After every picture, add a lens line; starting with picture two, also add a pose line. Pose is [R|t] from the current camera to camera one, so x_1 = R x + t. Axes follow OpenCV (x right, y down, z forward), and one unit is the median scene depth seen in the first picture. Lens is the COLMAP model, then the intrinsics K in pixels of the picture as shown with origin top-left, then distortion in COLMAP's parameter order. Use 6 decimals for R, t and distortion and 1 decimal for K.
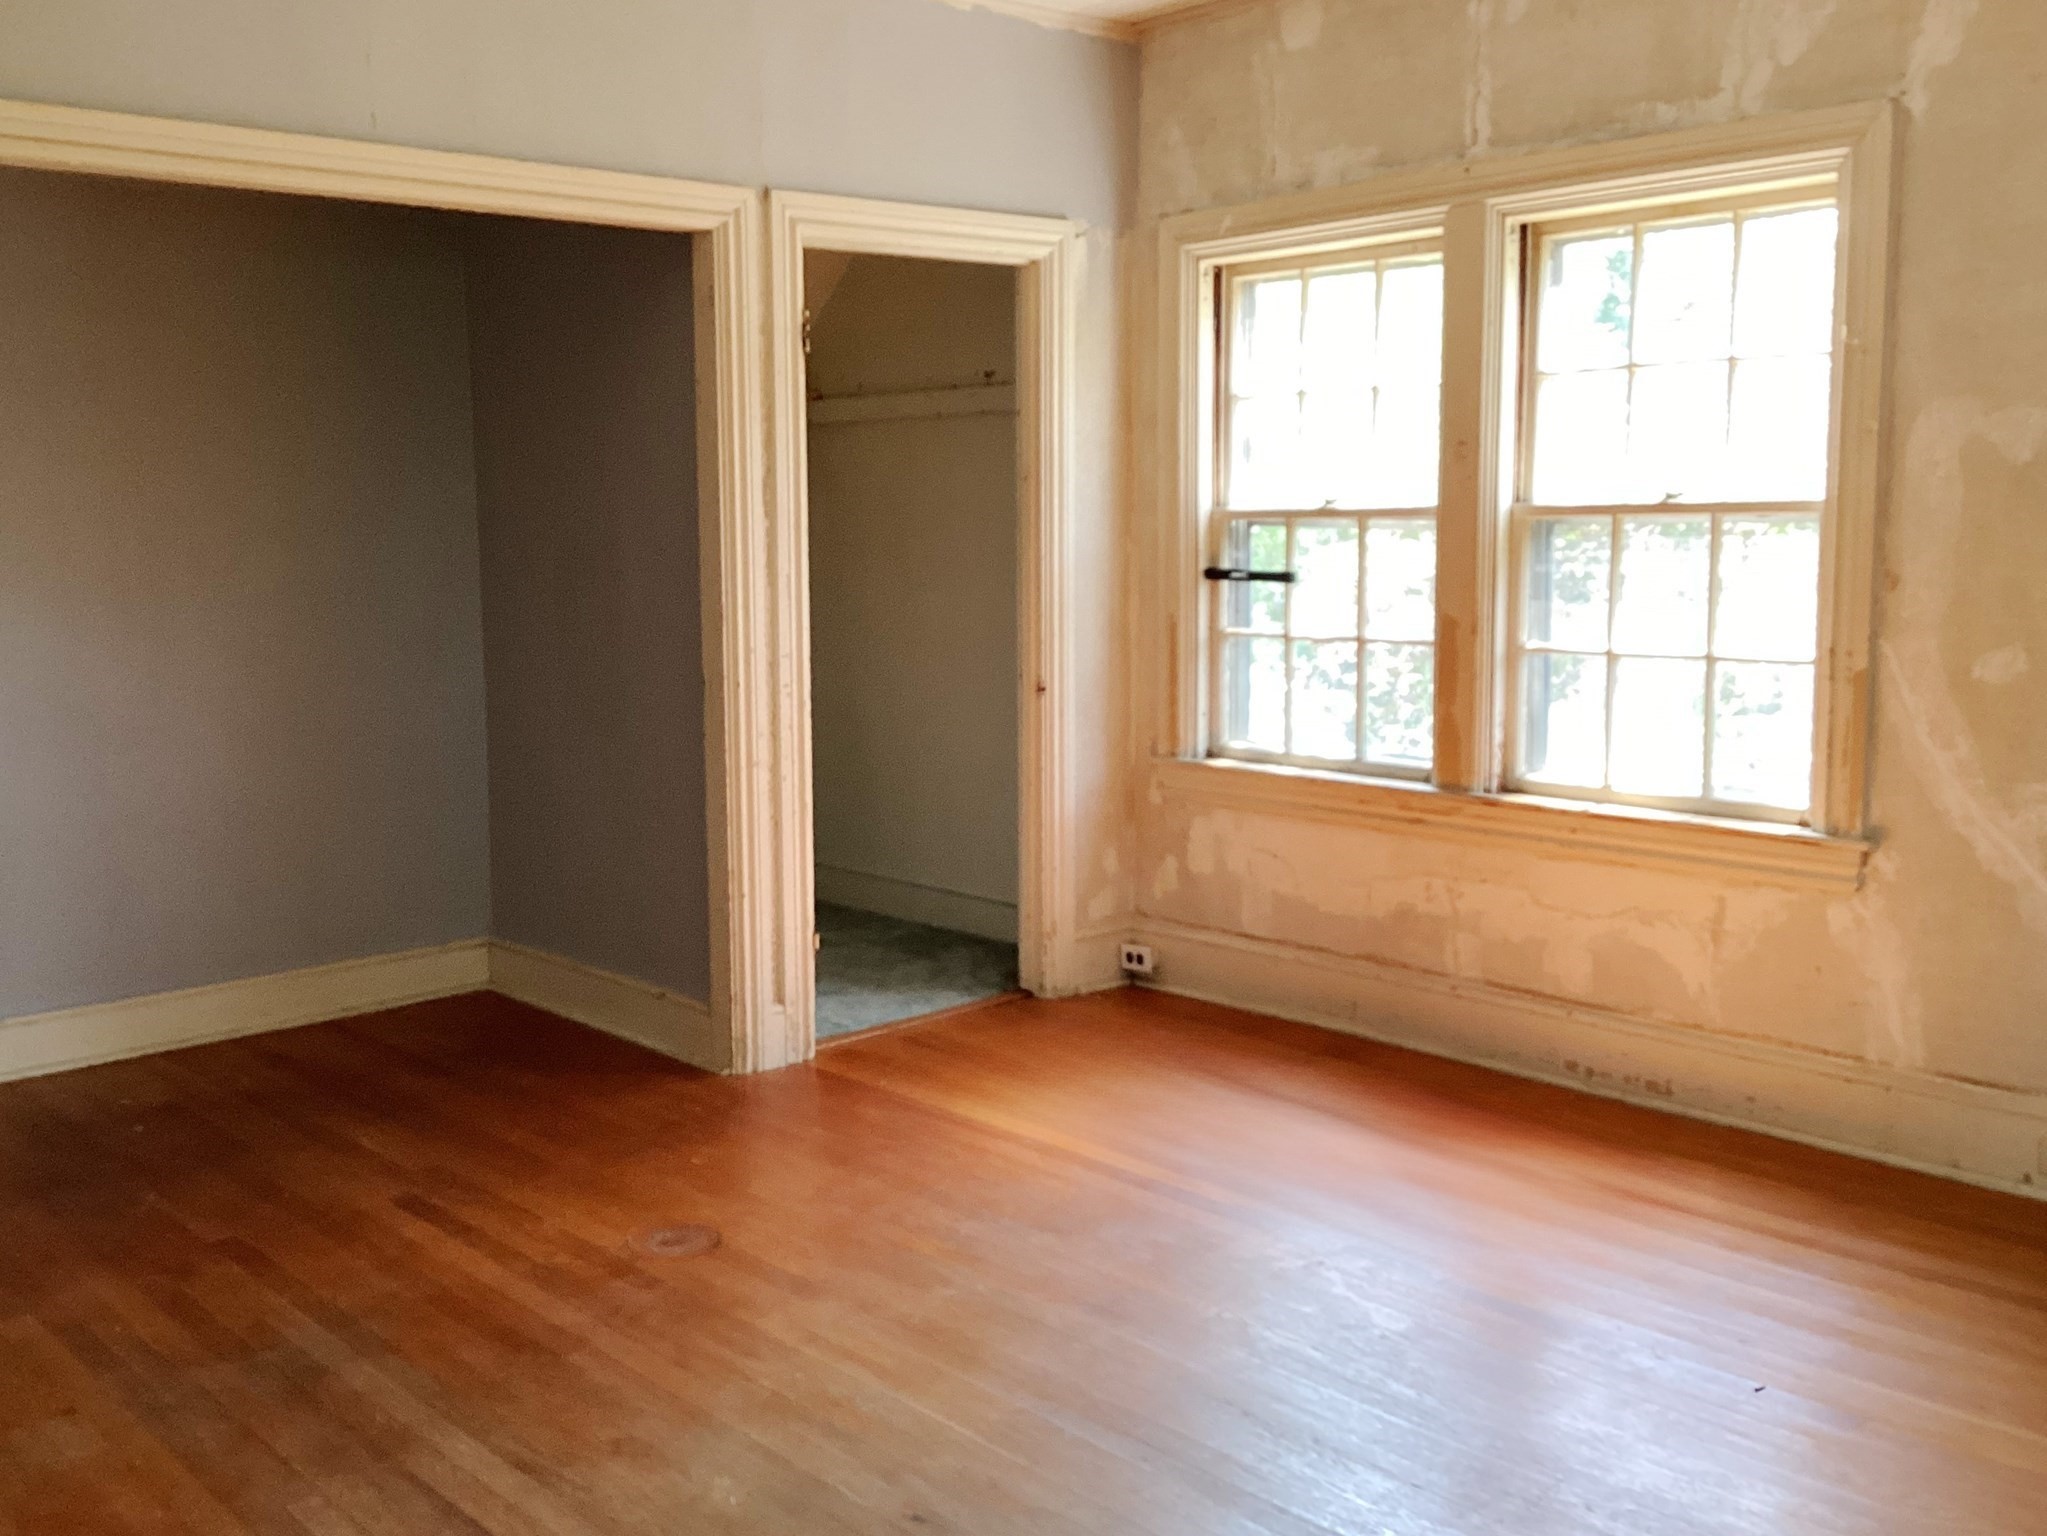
lens RADIAL K [[1941.6, 0, 1023.5], [0, 1941.6, 768.0], [0, 0, 1]] dist [0.080439, -0.232098]
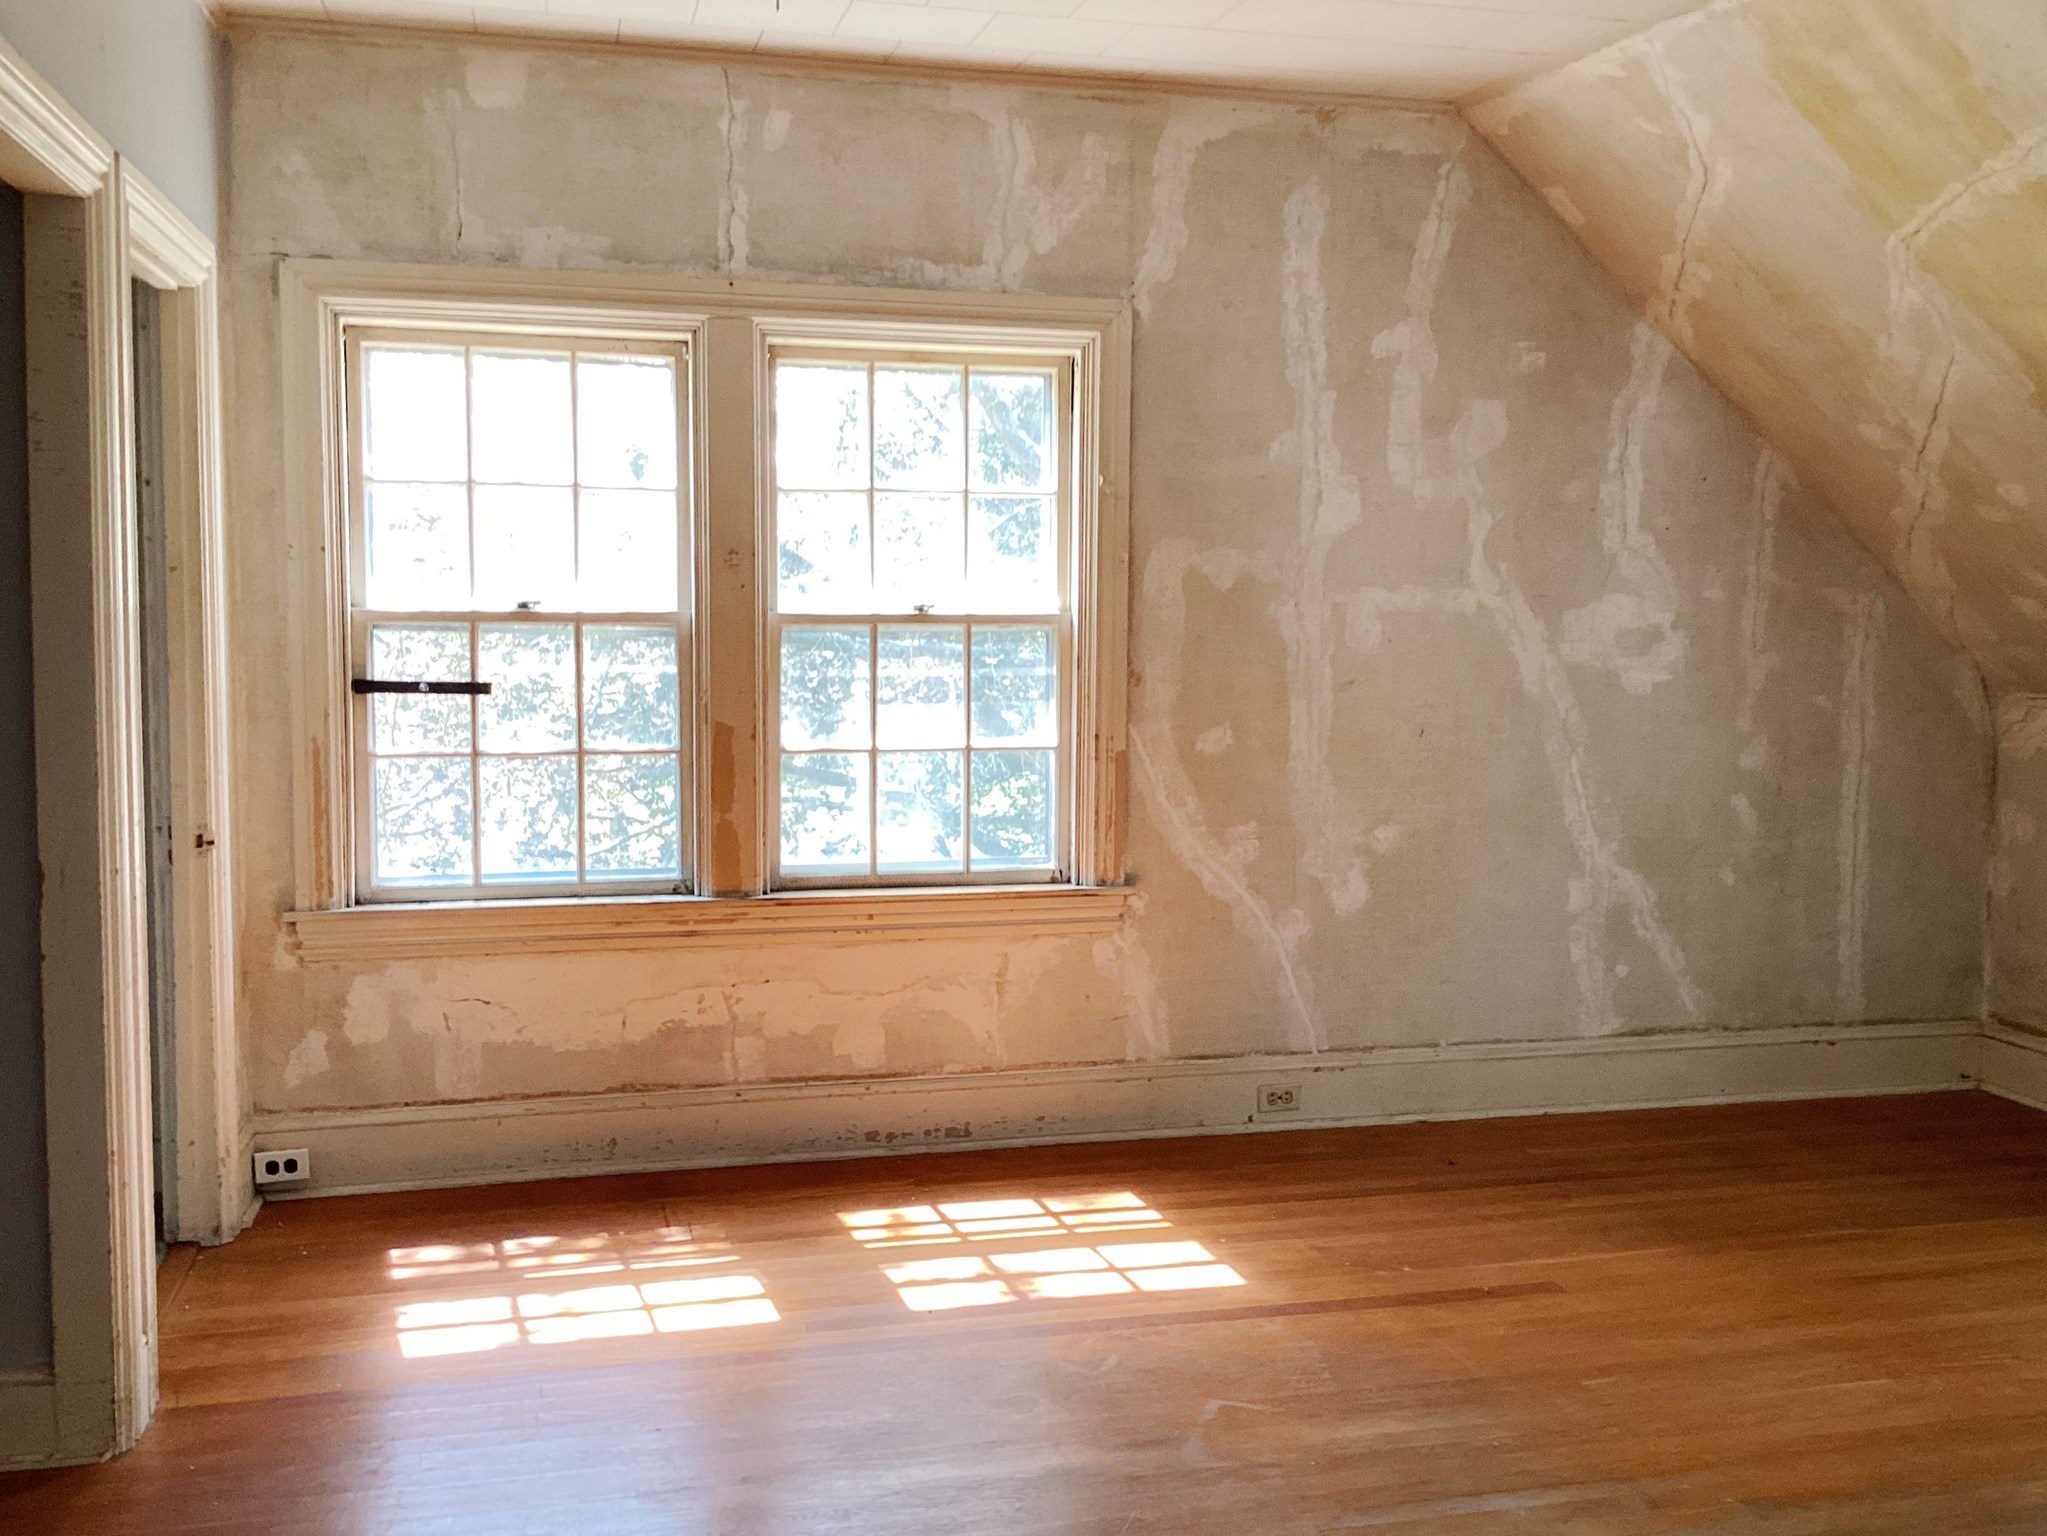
lens RADIAL K [[1941.6, 0, 1023.5], [0, 1941.6, 768.0], [0, 0, 1]] dist [0.080439, -0.232098]
pose [[0.457436, -0.067384, 0.886686, -0.618131], [0.100400, 0.994663, 0.023794, -0.065746], [-0.883556, 0.078138, 0.461760, 0.421044]]
